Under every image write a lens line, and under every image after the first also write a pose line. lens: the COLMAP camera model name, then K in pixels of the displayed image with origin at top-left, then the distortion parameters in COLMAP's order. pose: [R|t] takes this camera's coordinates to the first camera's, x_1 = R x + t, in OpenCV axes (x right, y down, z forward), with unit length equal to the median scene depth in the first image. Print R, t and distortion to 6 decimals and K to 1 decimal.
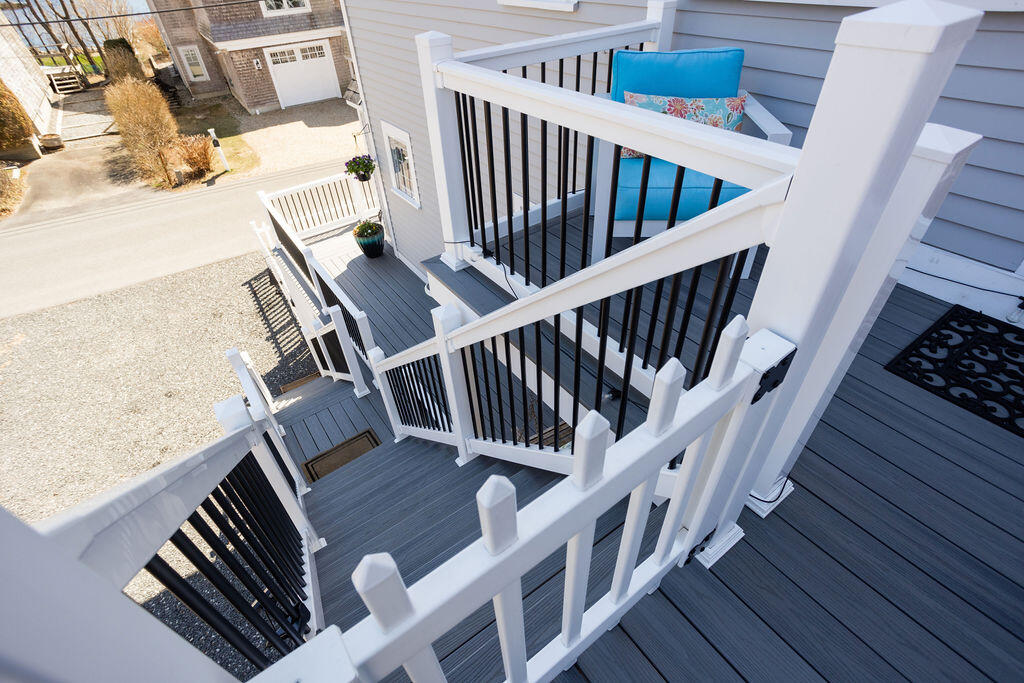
lens RADIAL K [[489.9, 0, 512.0], [0, 489.9, 341.5], [0, 0, 1]] dist [-0.047616, 0.028643]
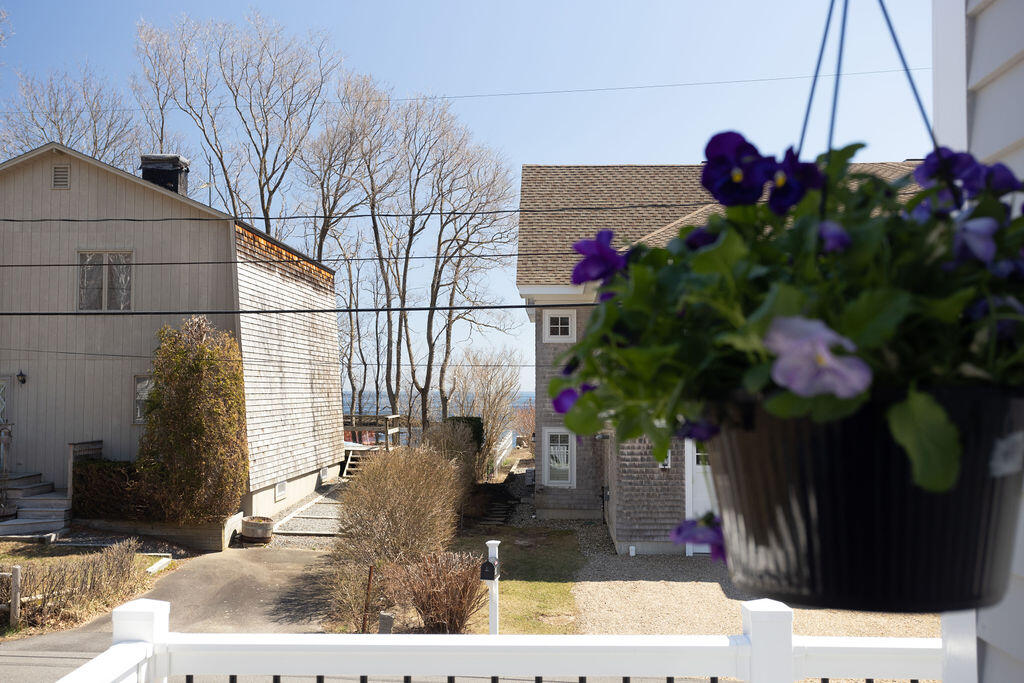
lens RADIAL K [[999.7, 0, 512.0], [0, 999.7, 341.5], [0, 0, 1]] dist [-0.004151, -0.000075]
pose [[0.809438, 0.024232, -0.586706, -0.095257], [-0.409886, 0.738776, -0.534980, -0.092886], [0.420481, 0.673515, 0.607925, 0.299185]]
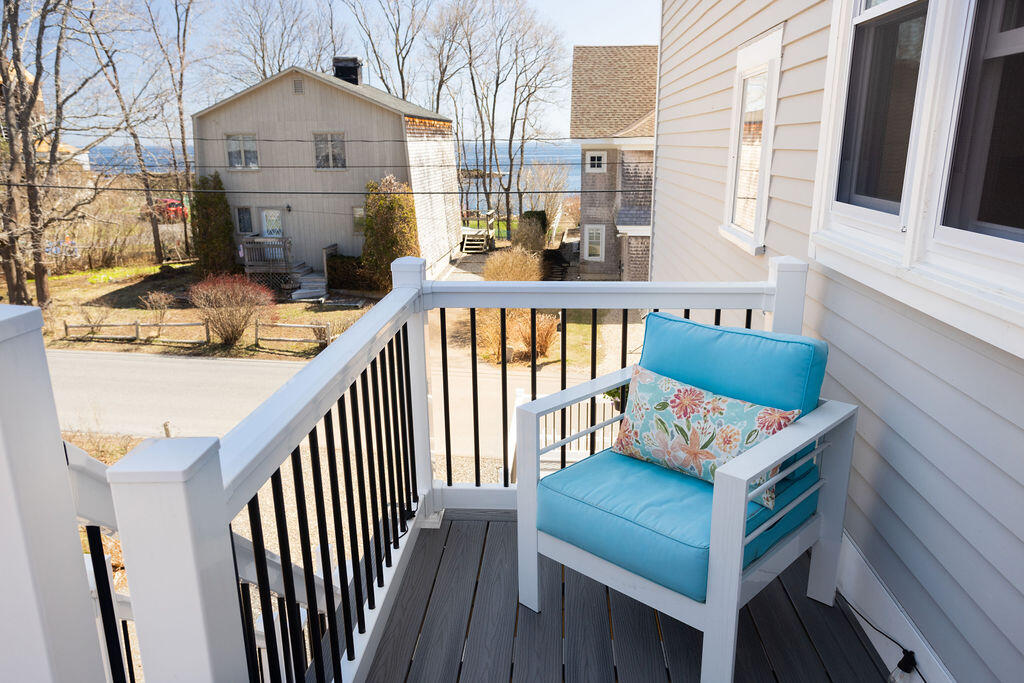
lens RADIAL K [[747.4, 0, 512.0], [0, 747.4, 341.5], [0, 0, 1]] dist [-0.004907, -0.000392]
pose [[0.774882, 0.202434, -0.598815, 0.069244], [-0.428816, 0.864354, -0.262697, -0.016702], [0.464409, 0.460340, 0.756579, 0.006455]]
